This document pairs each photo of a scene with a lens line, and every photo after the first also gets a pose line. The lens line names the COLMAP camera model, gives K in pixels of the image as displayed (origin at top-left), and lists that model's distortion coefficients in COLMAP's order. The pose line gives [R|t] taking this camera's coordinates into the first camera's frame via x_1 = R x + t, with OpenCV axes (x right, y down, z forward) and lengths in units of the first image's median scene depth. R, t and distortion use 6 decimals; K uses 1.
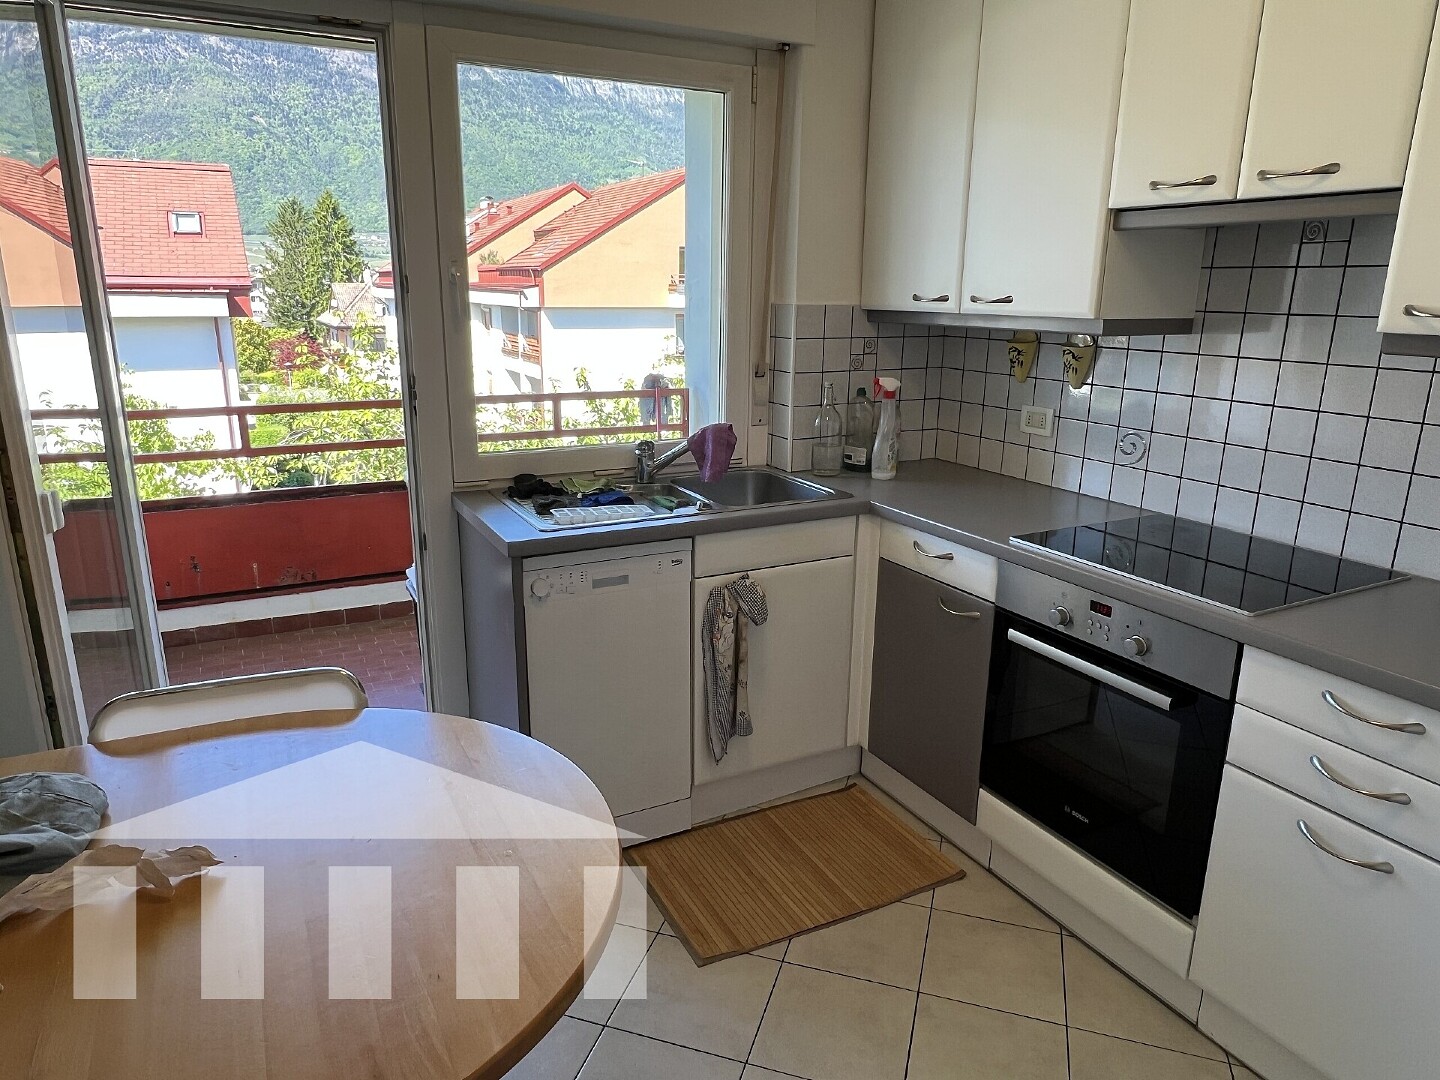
lens RADIAL K [[938.3, 0, 707.4], [0, 938.3, 538.1], [0, 0, 1]] dist [-0.002164, -0.001481]
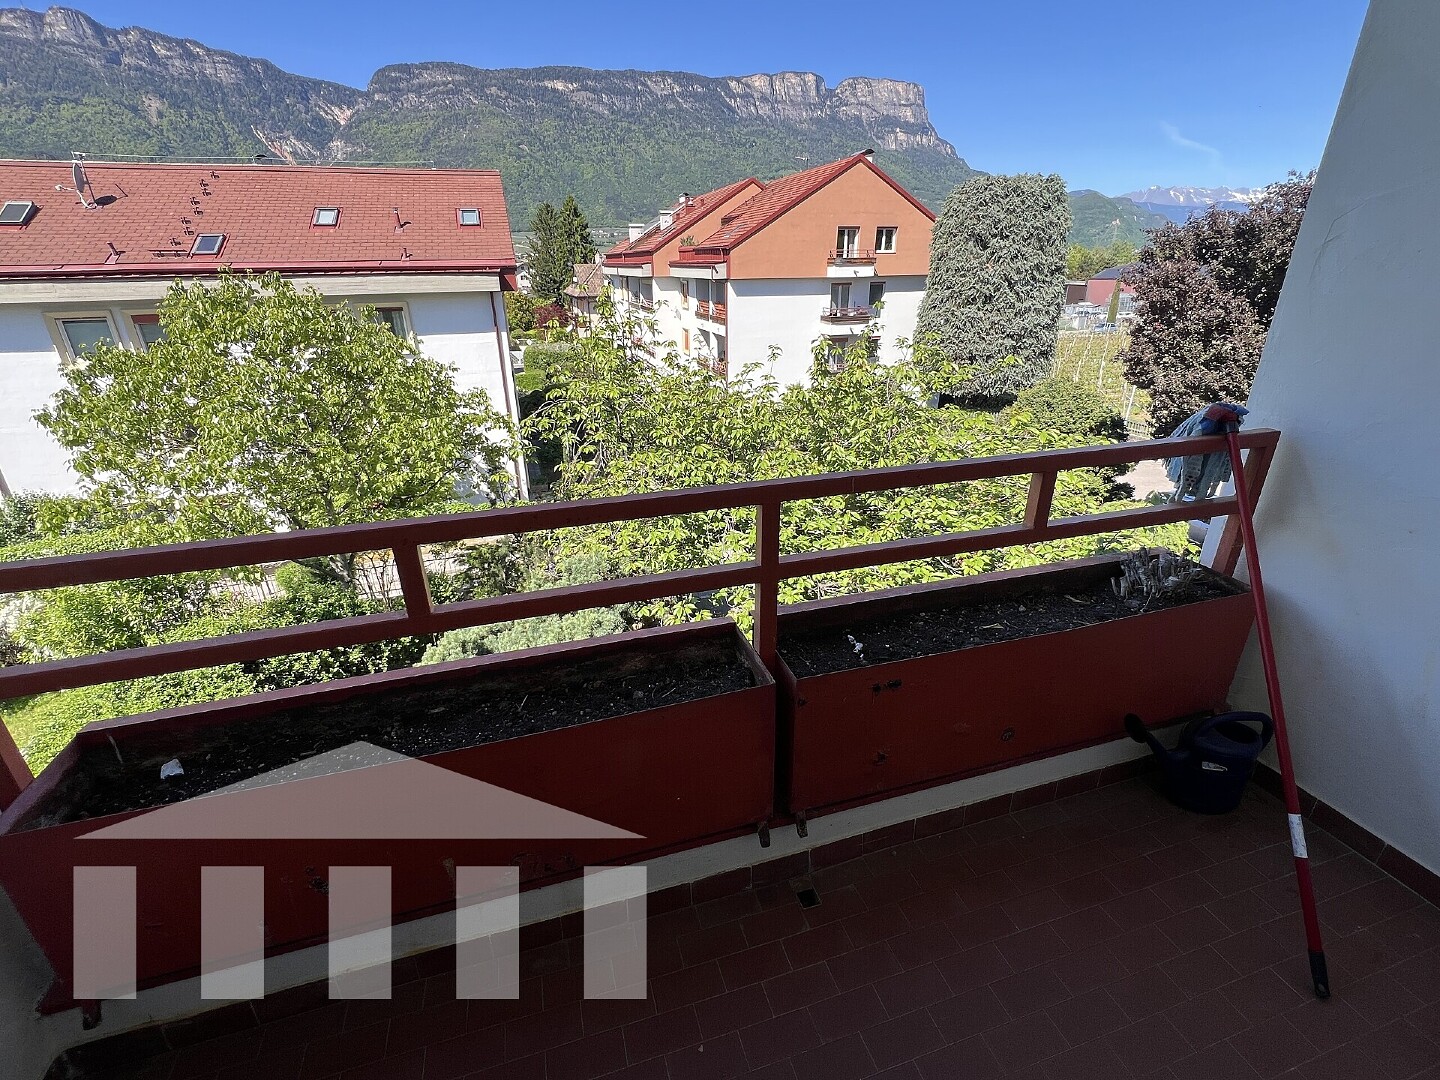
lens RADIAL K [[641.3, 0, 712.0], [0, 641.3, 534.1], [0, 0, 1]] dist [-0.004626, 0.001231]
pose [[0.985100, 0.046061, -0.165699, -0.307906], [-0.022831, 0.989965, 0.139457, -0.176784], [0.170460, -0.133596, 0.976266, 0.730356]]
